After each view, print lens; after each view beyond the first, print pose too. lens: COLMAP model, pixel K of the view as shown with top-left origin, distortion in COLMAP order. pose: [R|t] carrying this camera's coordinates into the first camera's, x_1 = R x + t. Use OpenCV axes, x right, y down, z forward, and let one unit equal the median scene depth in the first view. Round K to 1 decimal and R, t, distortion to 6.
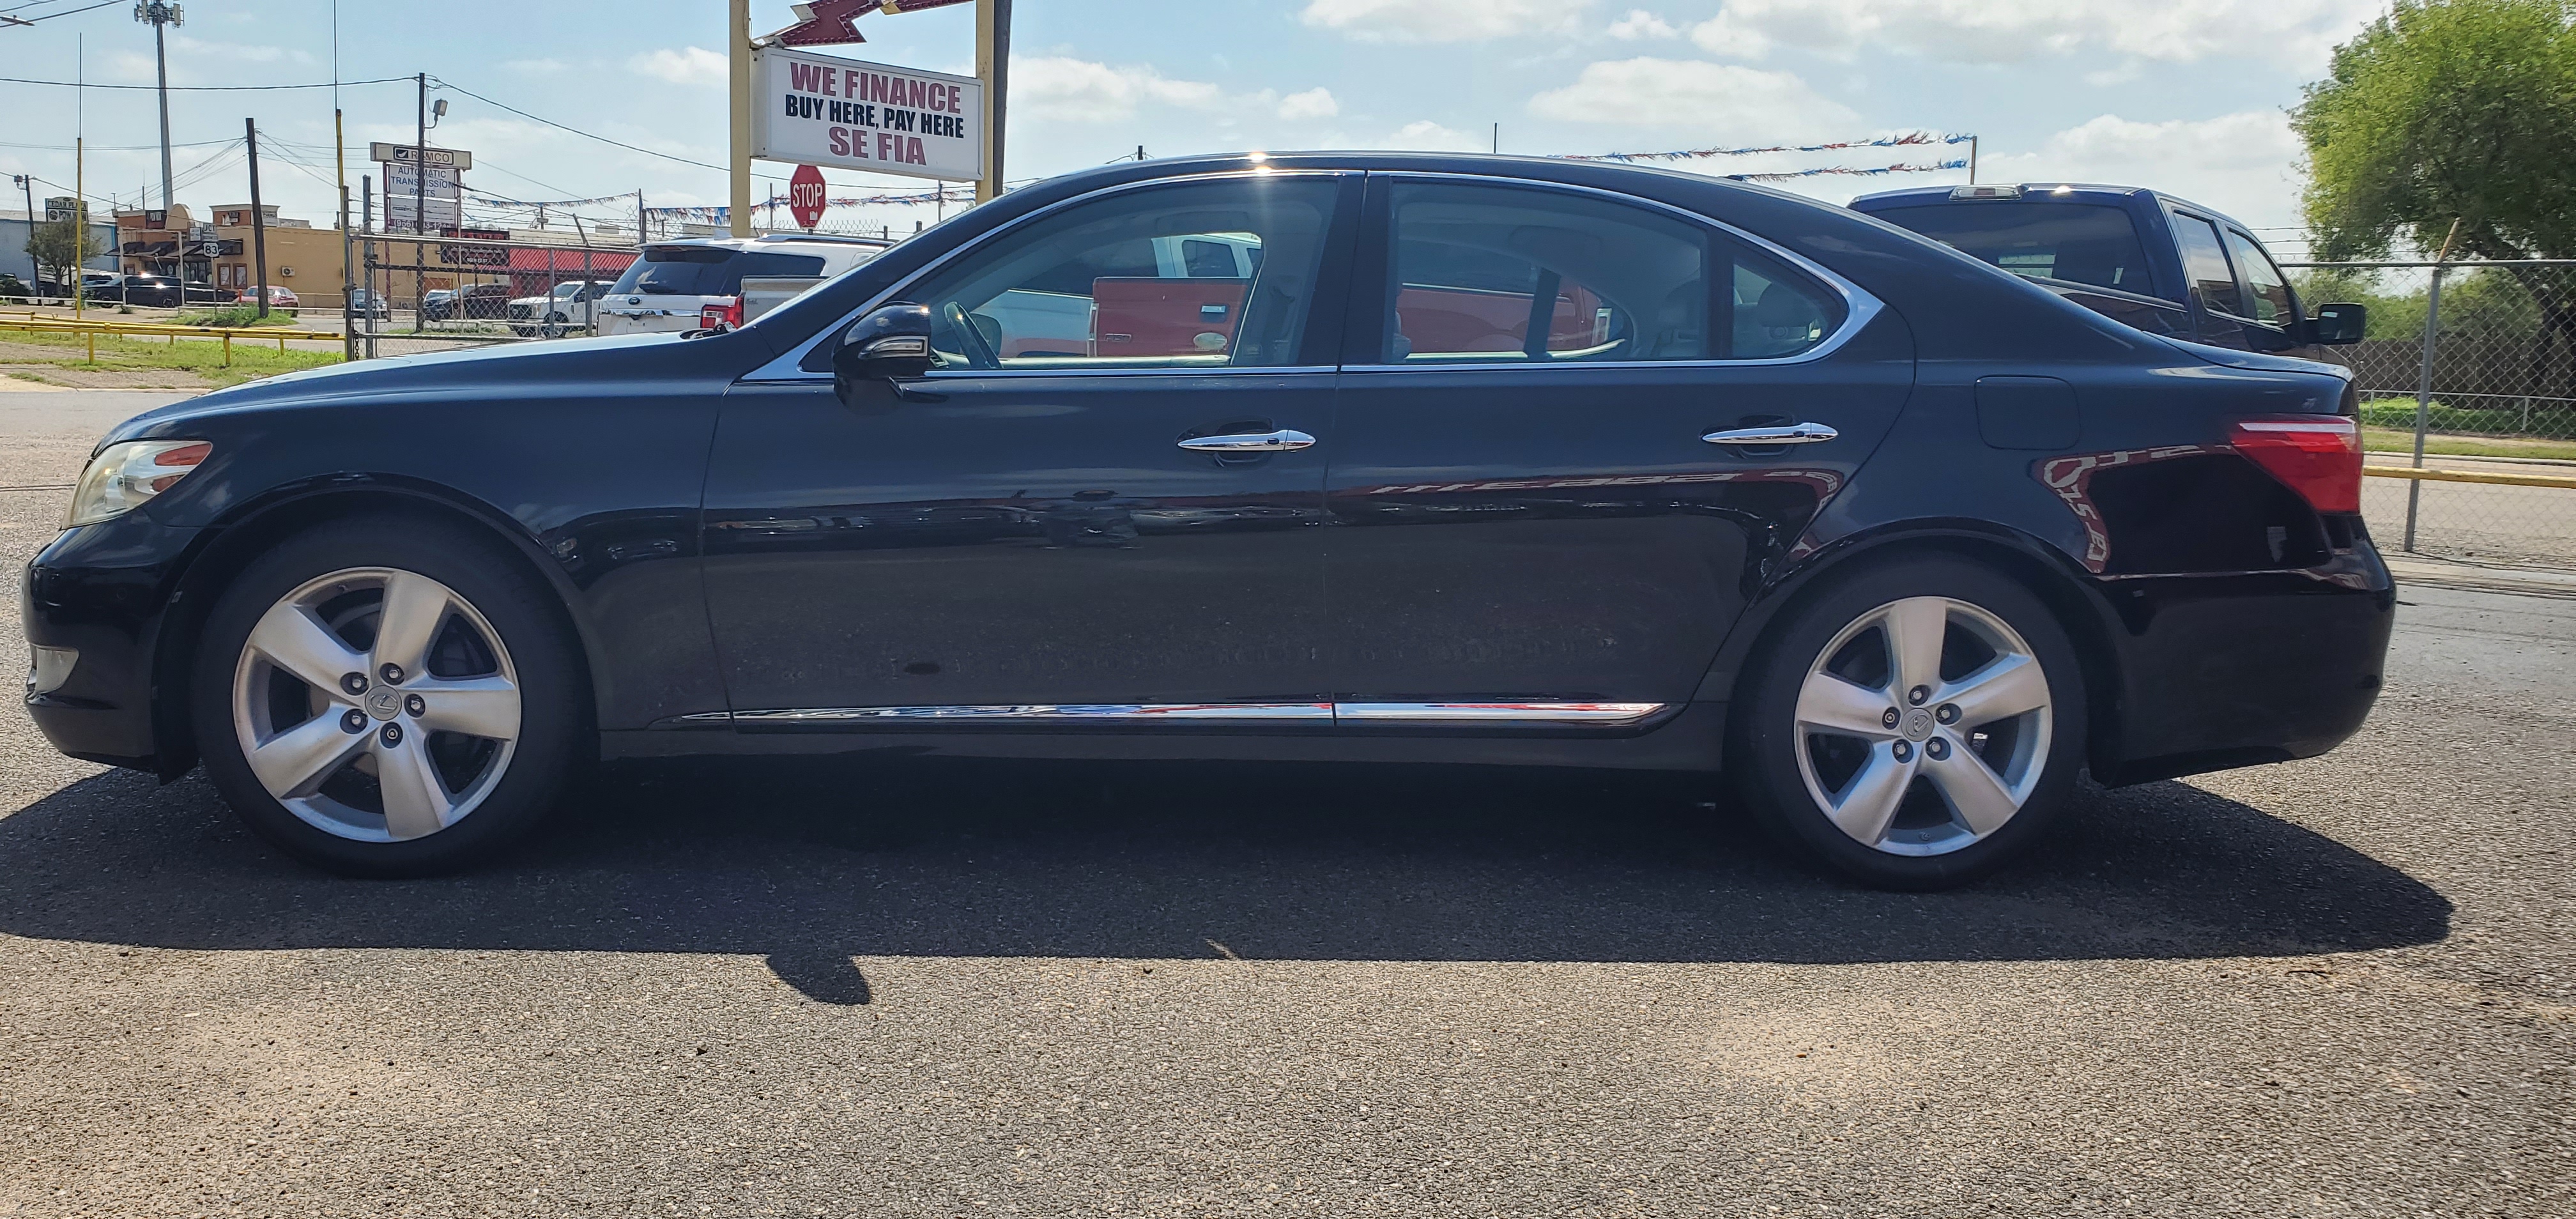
lens RADIAL K [[1993.7, 0, 1275.4], [0, 1993.7, 632.3], [0, 0, 1]] dist [-0.004274, 0.011272]
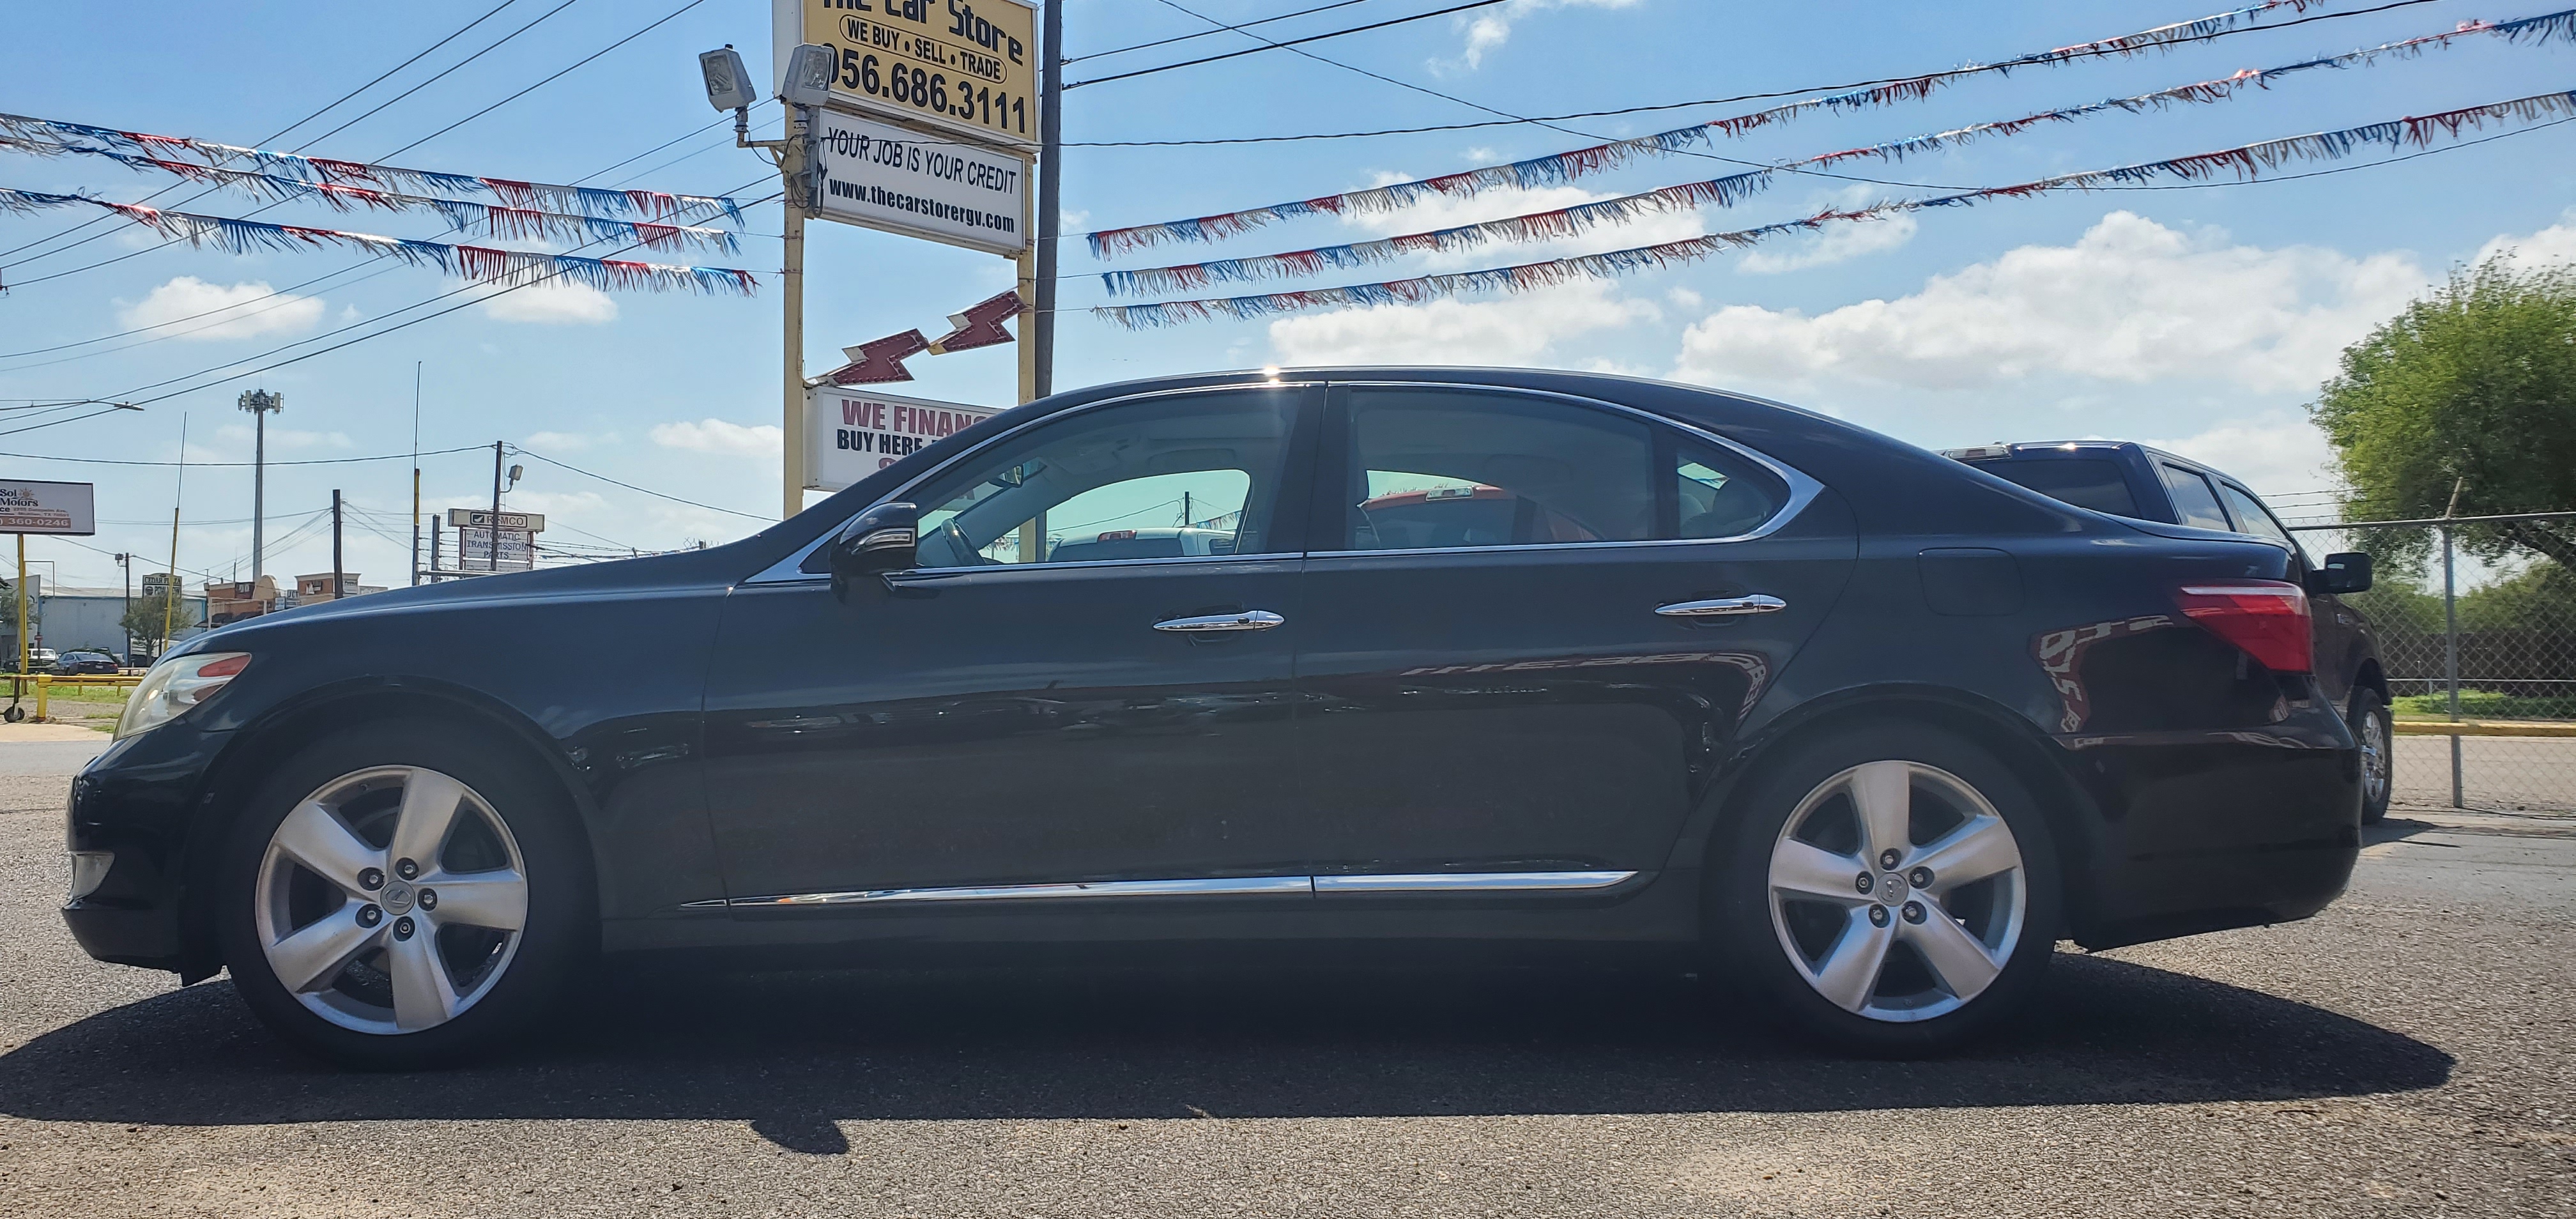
lens RADIAL K [[1993.7, 0, 1262.2], [0, 1993.7, 600.8], [0, 0, 1]] dist [-0.004274, 0.011272]
pose [[0.998975, -0.032976, -0.031013, 0.041437], [0.026802, 0.982958, -0.181866, 0.083543], [0.036482, 0.180848, 0.982834, -0.036435]]
